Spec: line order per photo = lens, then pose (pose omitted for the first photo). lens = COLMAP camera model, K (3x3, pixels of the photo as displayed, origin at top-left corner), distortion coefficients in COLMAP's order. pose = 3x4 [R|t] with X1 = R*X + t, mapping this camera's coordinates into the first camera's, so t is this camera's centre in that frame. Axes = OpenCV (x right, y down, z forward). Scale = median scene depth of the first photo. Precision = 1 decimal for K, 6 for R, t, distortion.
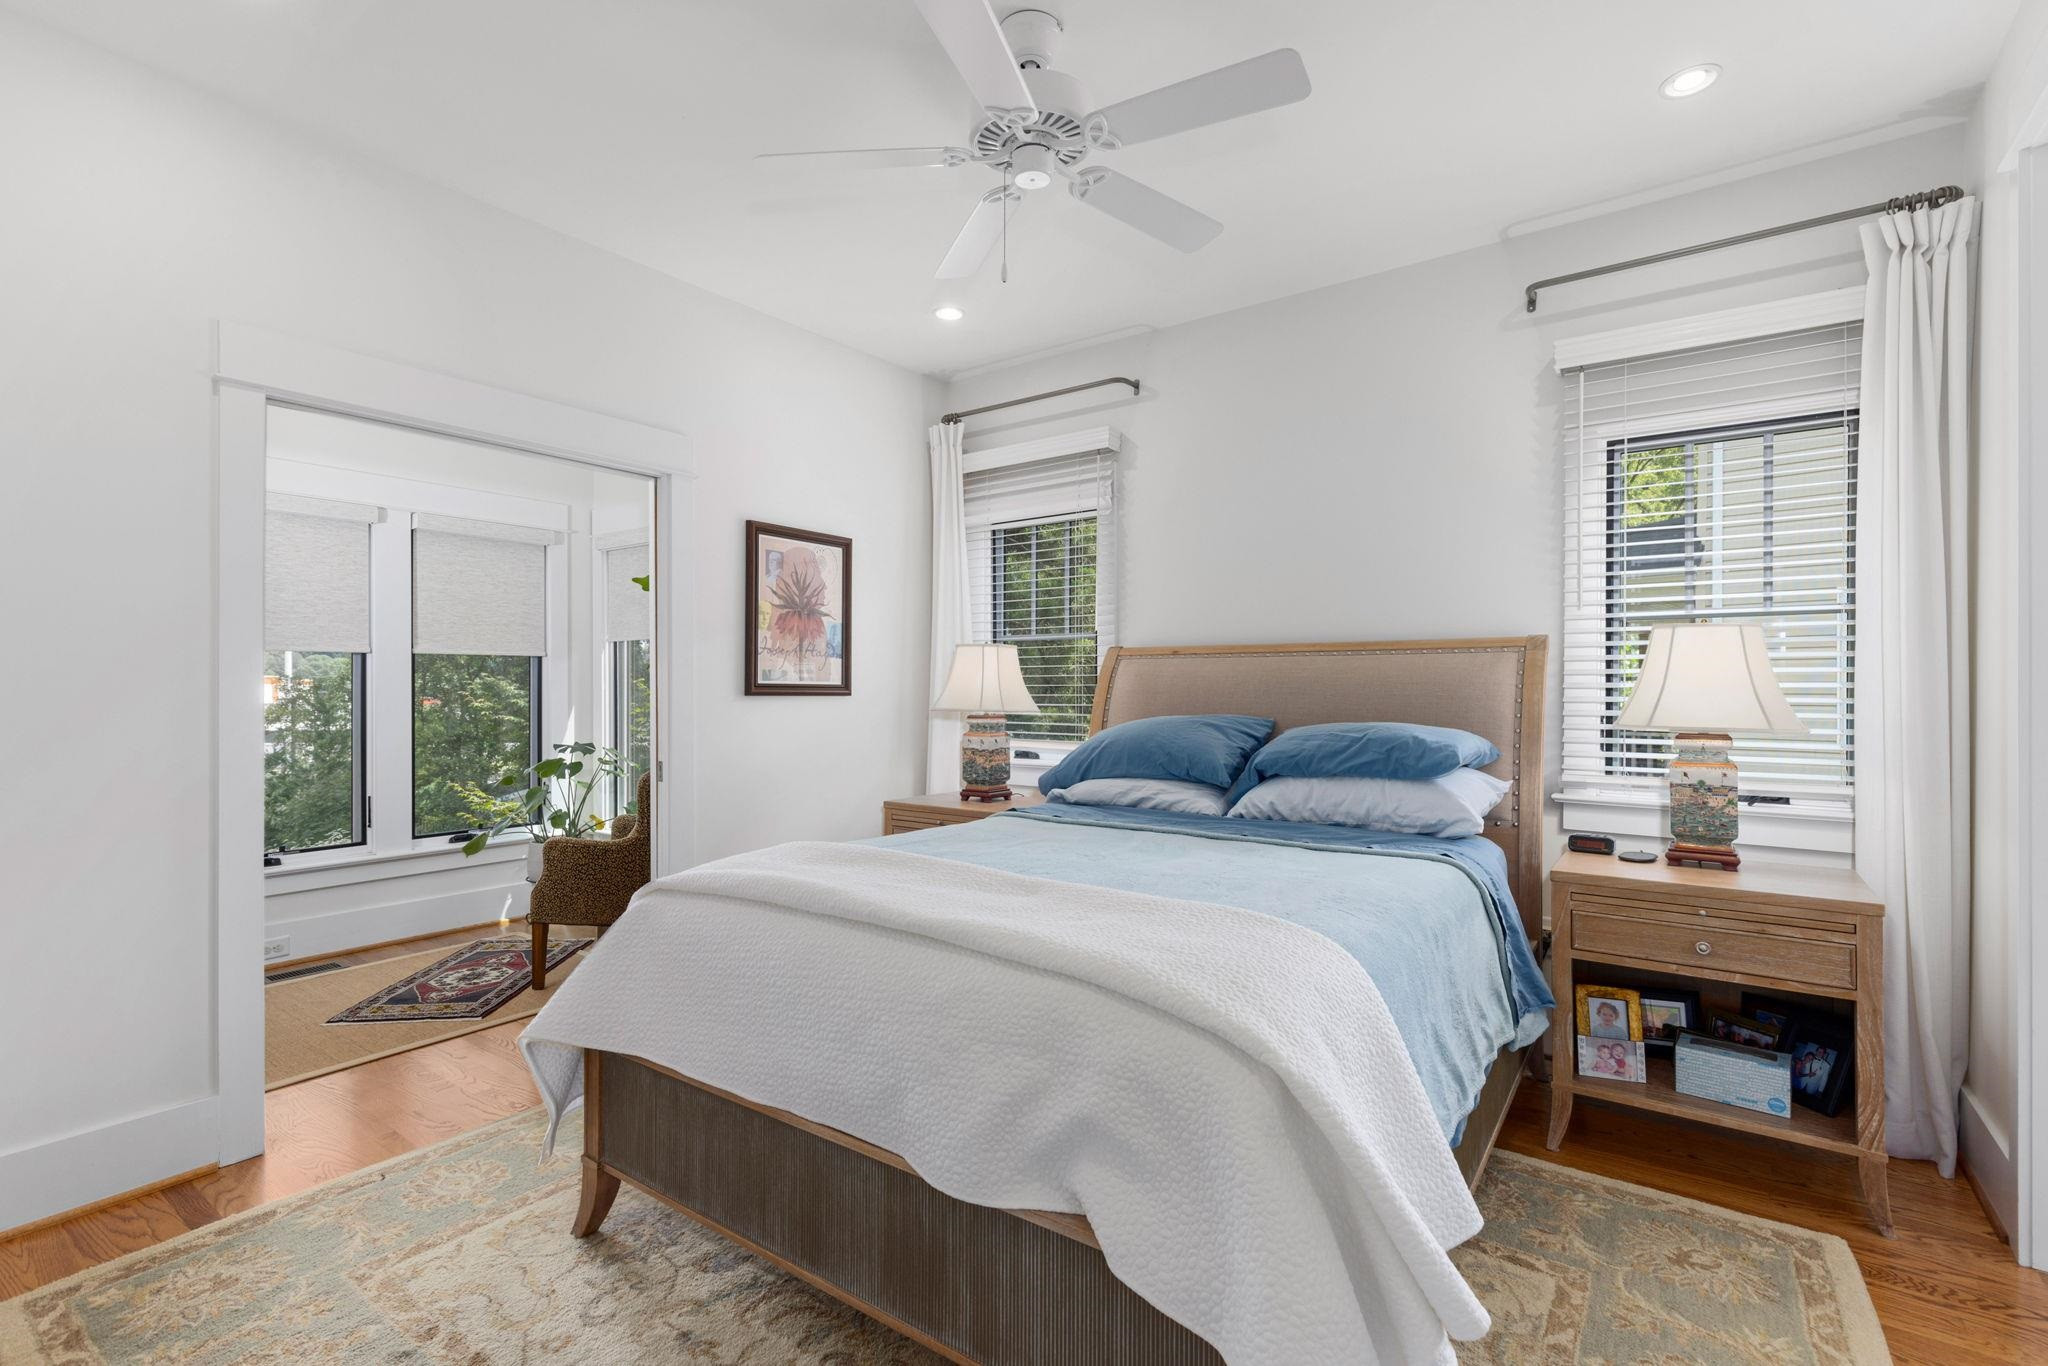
lens RADIAL K [[924.7, 0, 1022.1], [0, 924.7, 683.4], [0, 0, 1]] dist [0.007512, -0.001378]
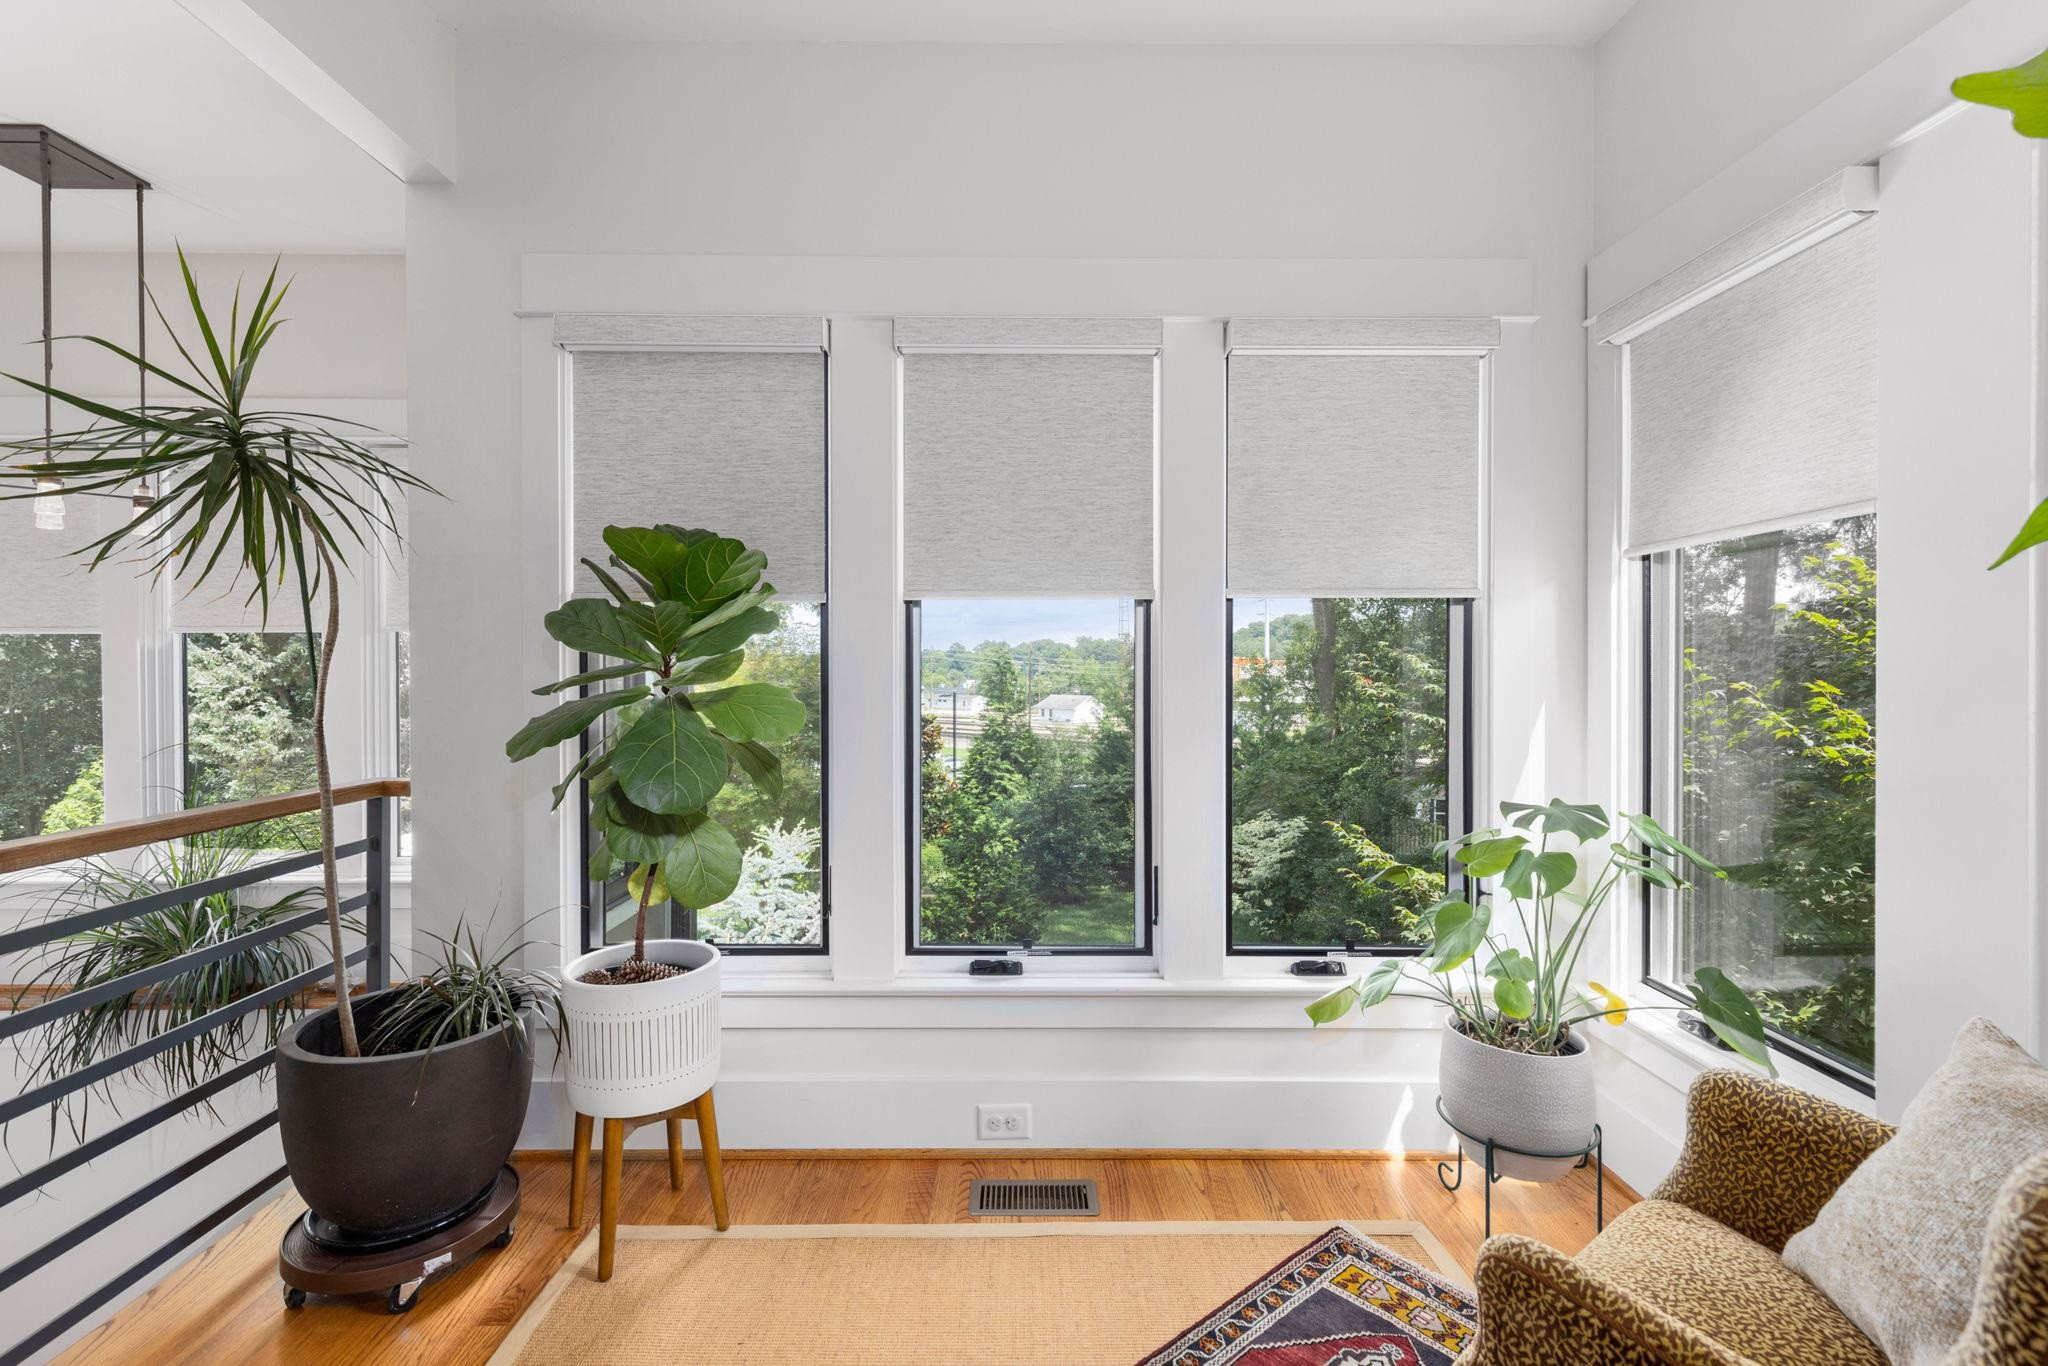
lens RADIAL K [[924.7, 0, 1019.8], [0, 924.7, 672.9], [0, 0, 1]] dist [0.007512, -0.001378]
pose [[0.598930, 0.010494, -0.800733, -0.300854], [-0.000173, 0.999916, 0.012974, 0.001984], [0.800802, -0.007632, 0.598881, 0.574972]]
